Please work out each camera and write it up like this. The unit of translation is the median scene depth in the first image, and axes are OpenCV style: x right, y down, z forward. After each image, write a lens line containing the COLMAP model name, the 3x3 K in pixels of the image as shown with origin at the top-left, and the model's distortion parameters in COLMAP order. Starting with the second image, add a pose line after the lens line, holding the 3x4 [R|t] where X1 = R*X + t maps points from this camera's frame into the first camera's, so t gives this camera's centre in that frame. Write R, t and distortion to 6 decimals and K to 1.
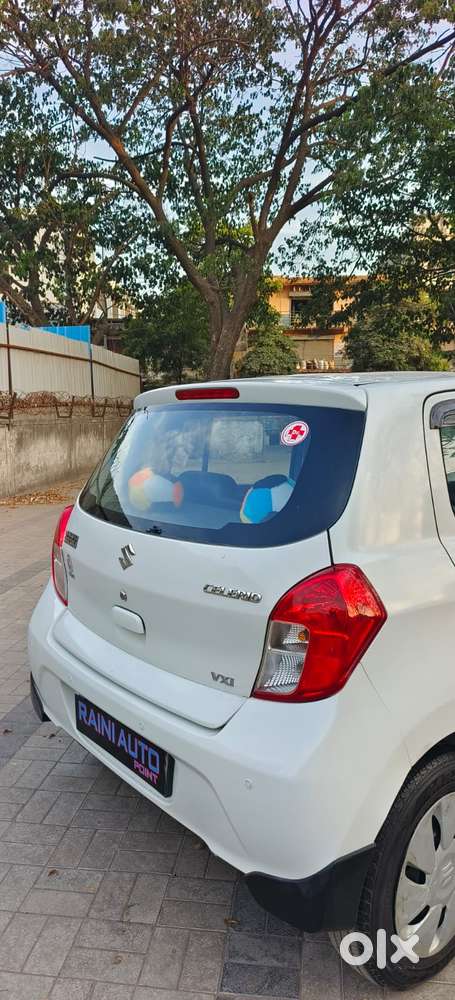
lens RADIAL K [[678.0, 0, 227.5], [0, 678.0, 500.0], [0, 0, 1]] dist [0.051194, -0.027790]
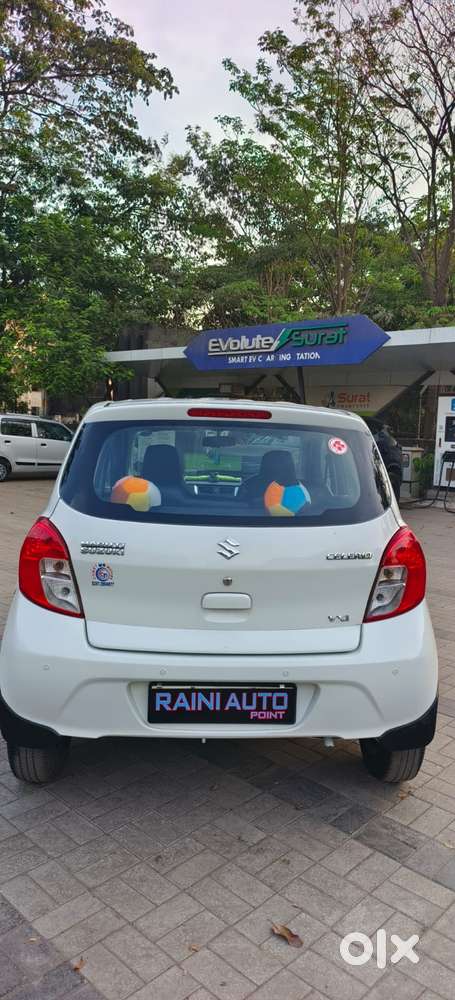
lens RADIAL K [[677.7, 0, 241.6], [0, 677.7, 488.7], [0, 0, 1]] dist [0.038254, 0.001749]
pose [[0.581628, -0.054140, 0.811651, -0.107812], [0.067634, 0.997546, 0.018073, -0.004107], [-0.810638, 0.044384, 0.583863, 0.027196]]
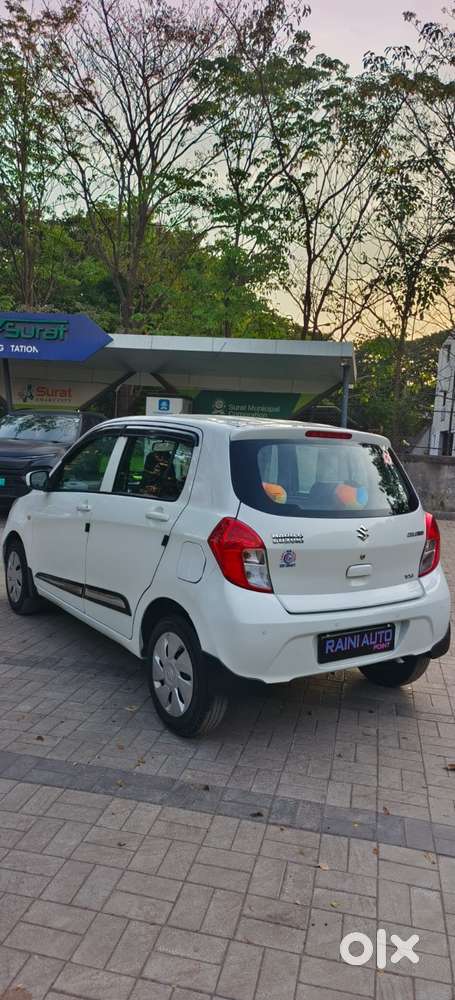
lens RADIAL K [[678.0, 0, 227.5], [0, 678.0, 500.0], [0, 0, 1]] dist [0.051194, -0.027790]
pose [[0.076513, -0.092941, 0.992727, -0.181112], [0.067512, 0.993844, 0.087842, -0.016654], [-0.994780, 0.060300, 0.082316, 0.116577]]
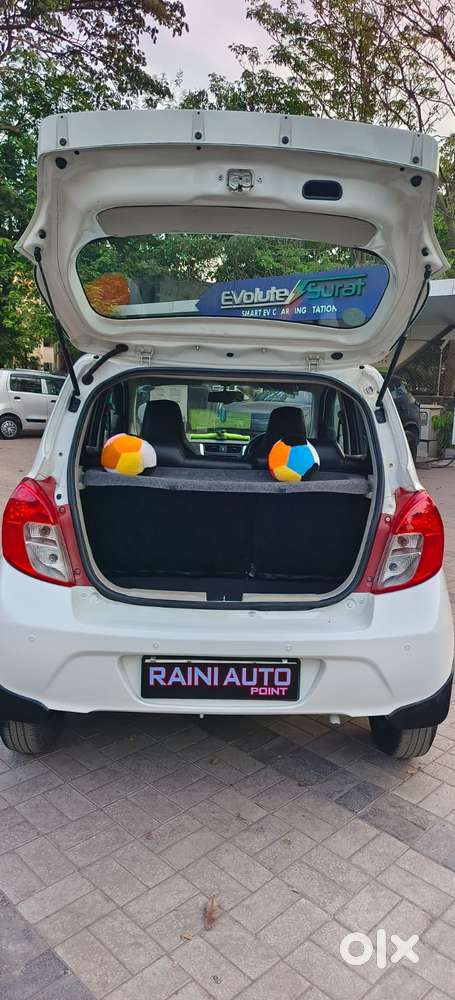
lens RADIAL K [[674.8, 0, 239.8], [0, 674.8, 505.1], [0, 0, 1]] dist [0.045385, 0.002171]
pose [[0.602103, -0.119688, 0.789396, -0.097487], [0.063976, 0.992753, 0.101724, -0.003949], [-0.795851, -0.010746, 0.605397, 0.031789]]
